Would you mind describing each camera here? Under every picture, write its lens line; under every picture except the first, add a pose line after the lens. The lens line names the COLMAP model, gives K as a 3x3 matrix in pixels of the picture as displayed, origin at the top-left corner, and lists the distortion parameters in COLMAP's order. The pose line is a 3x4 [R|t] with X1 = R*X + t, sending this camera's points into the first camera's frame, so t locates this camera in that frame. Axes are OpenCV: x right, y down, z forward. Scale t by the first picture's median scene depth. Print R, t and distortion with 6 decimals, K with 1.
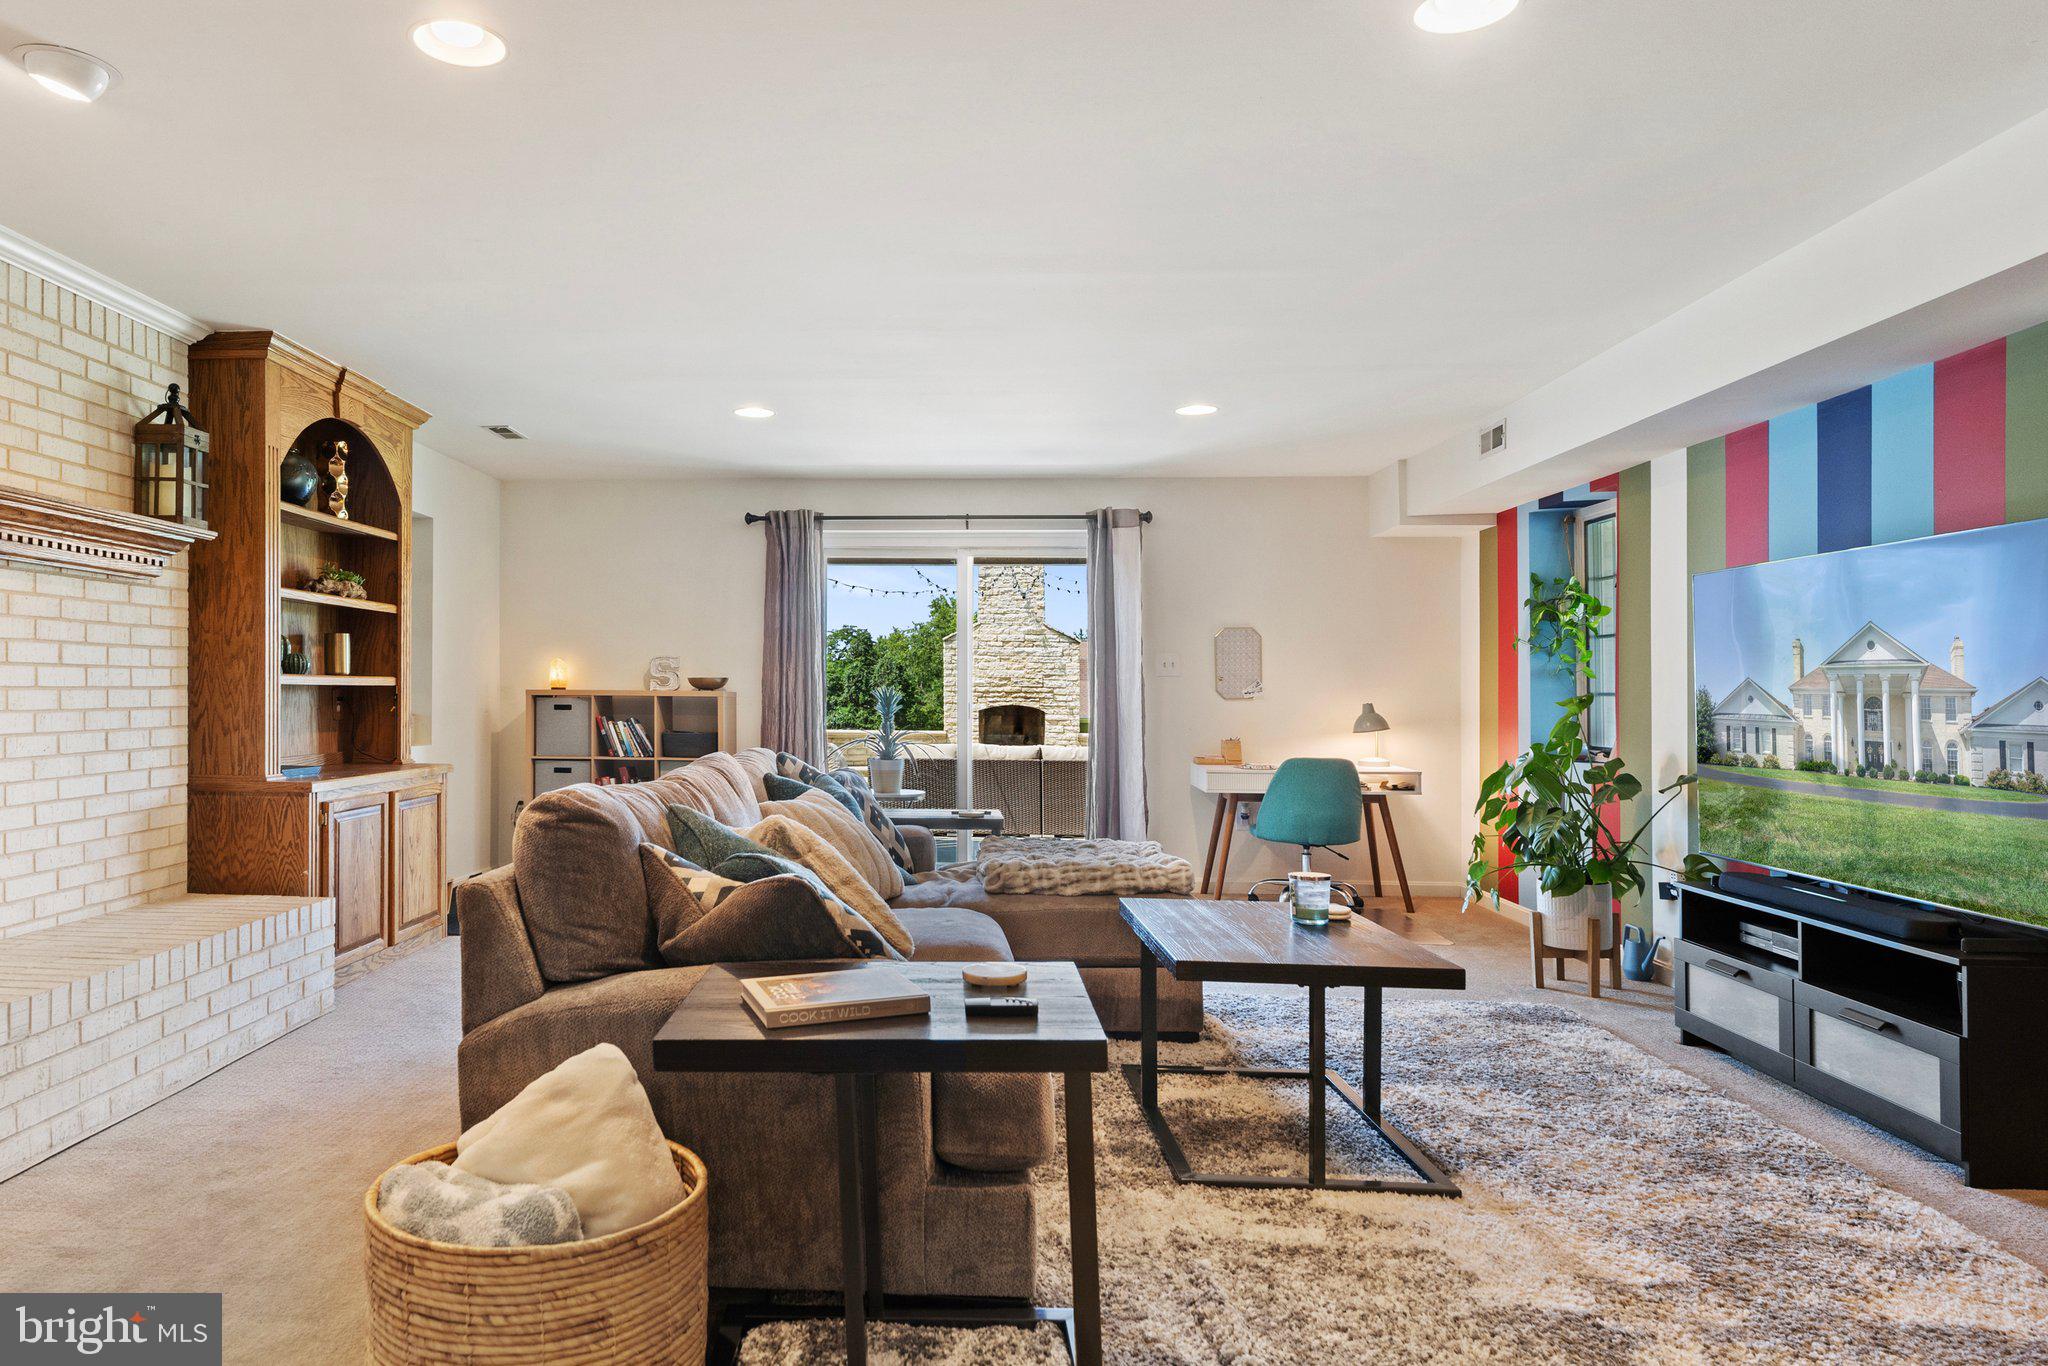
lens RADIAL K [[1255.1, 0, 1019.5], [0, 1255.1, 678.6], [0, 0, 1]] dist [0.002534, 0.000966]
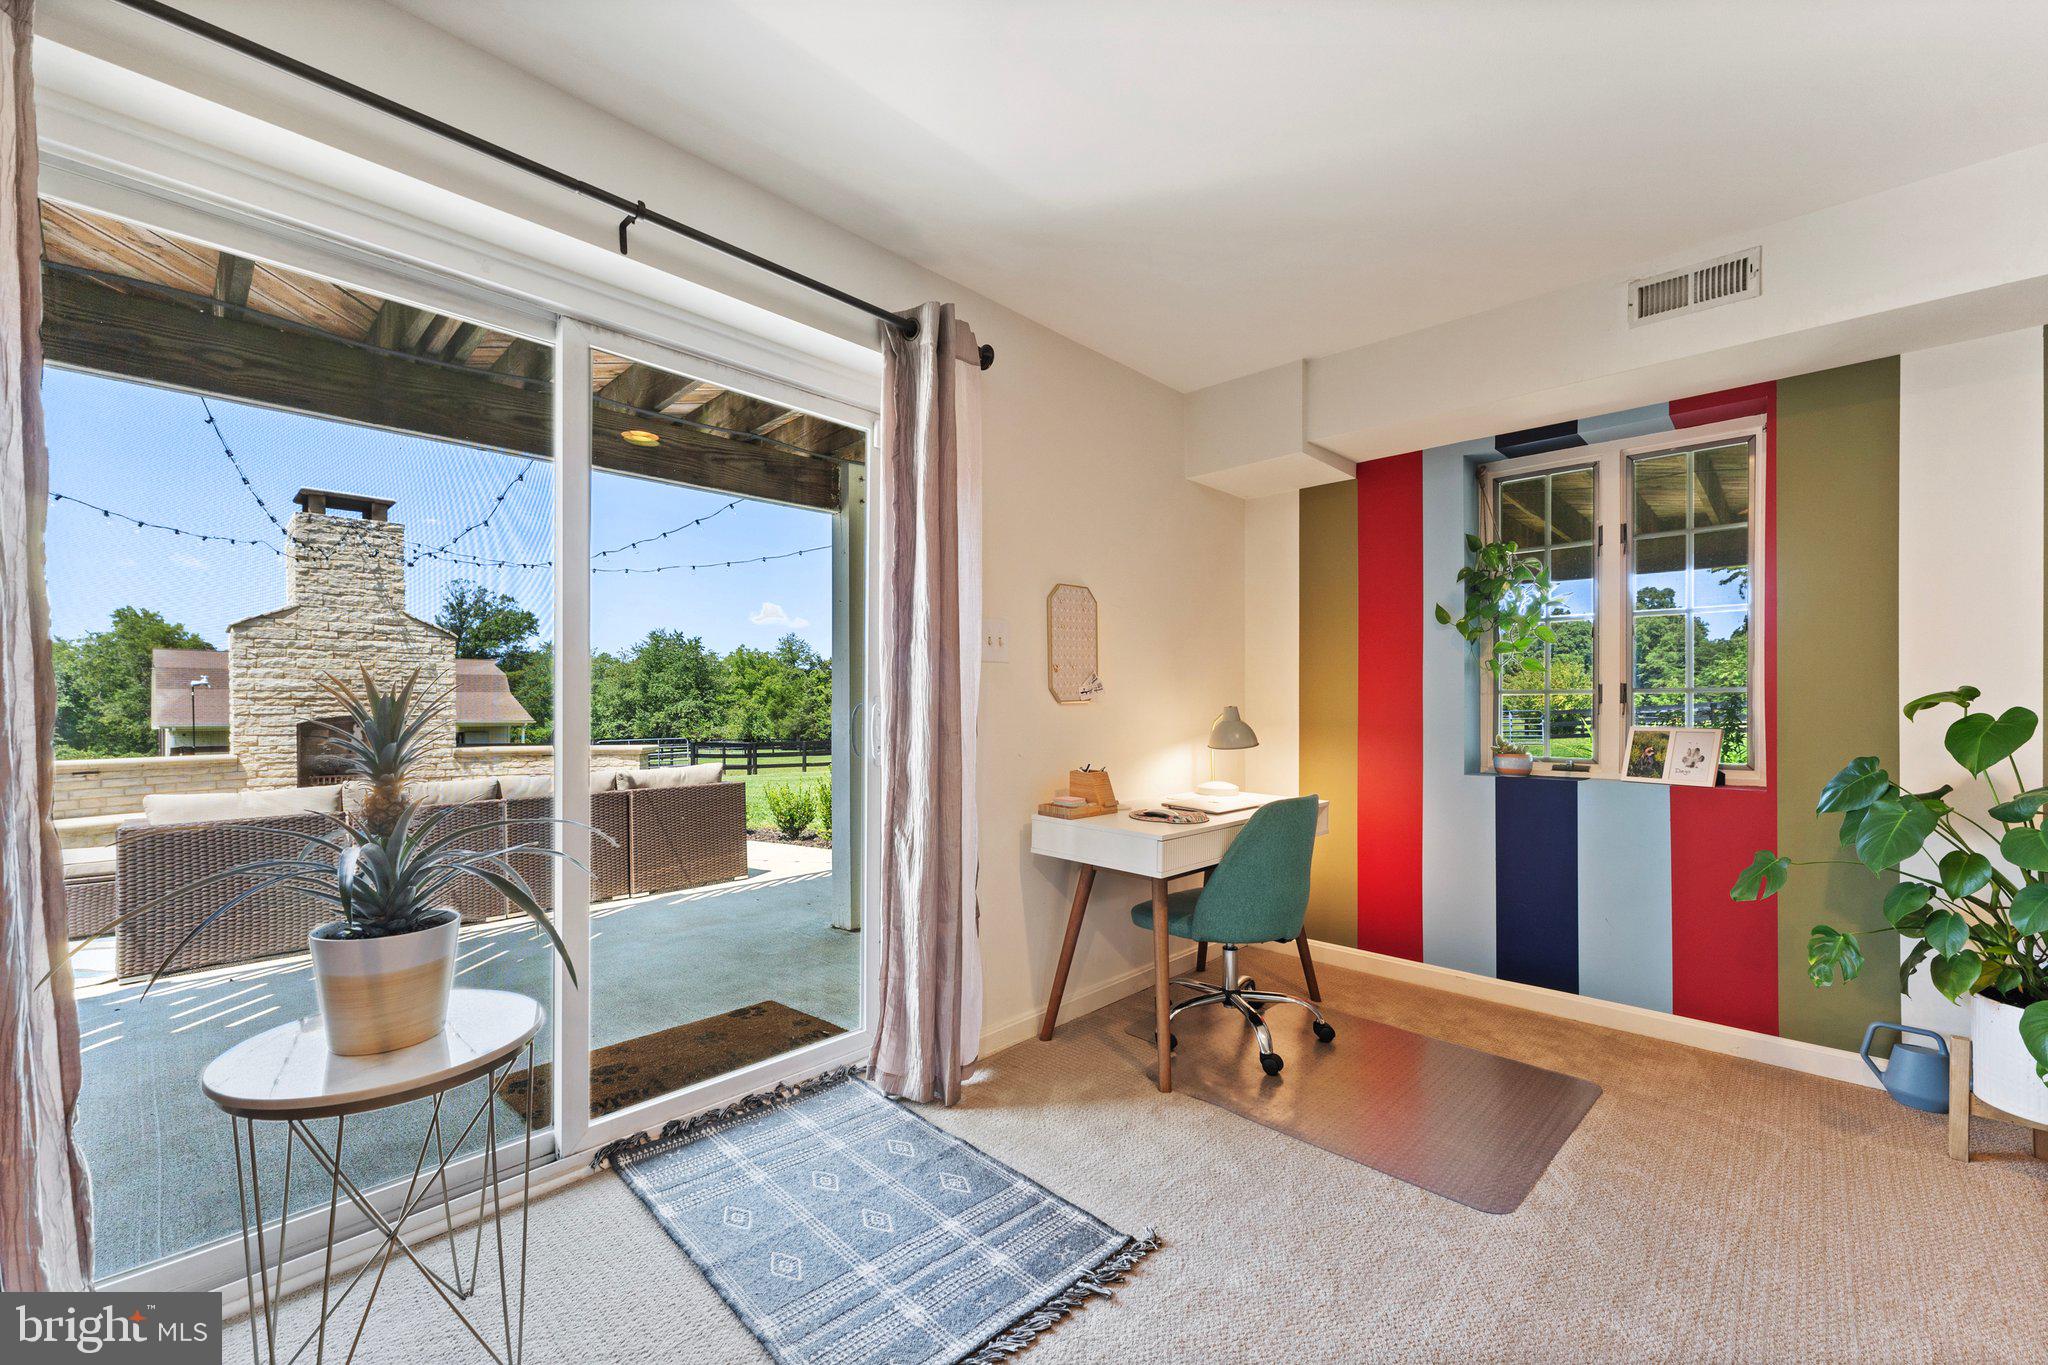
lens RADIAL K [[841.1, 0, 1028.1], [0, 841.1, 705.0], [0, 0, 1]] dist [0.000878, -0.000702]
pose [[0.725686, -0.008162, 0.687978, -0.188275], [-0.003212, 0.999879, 0.015250, 0.017032], [-0.688019, -0.013276, 0.725572, 1.080661]]
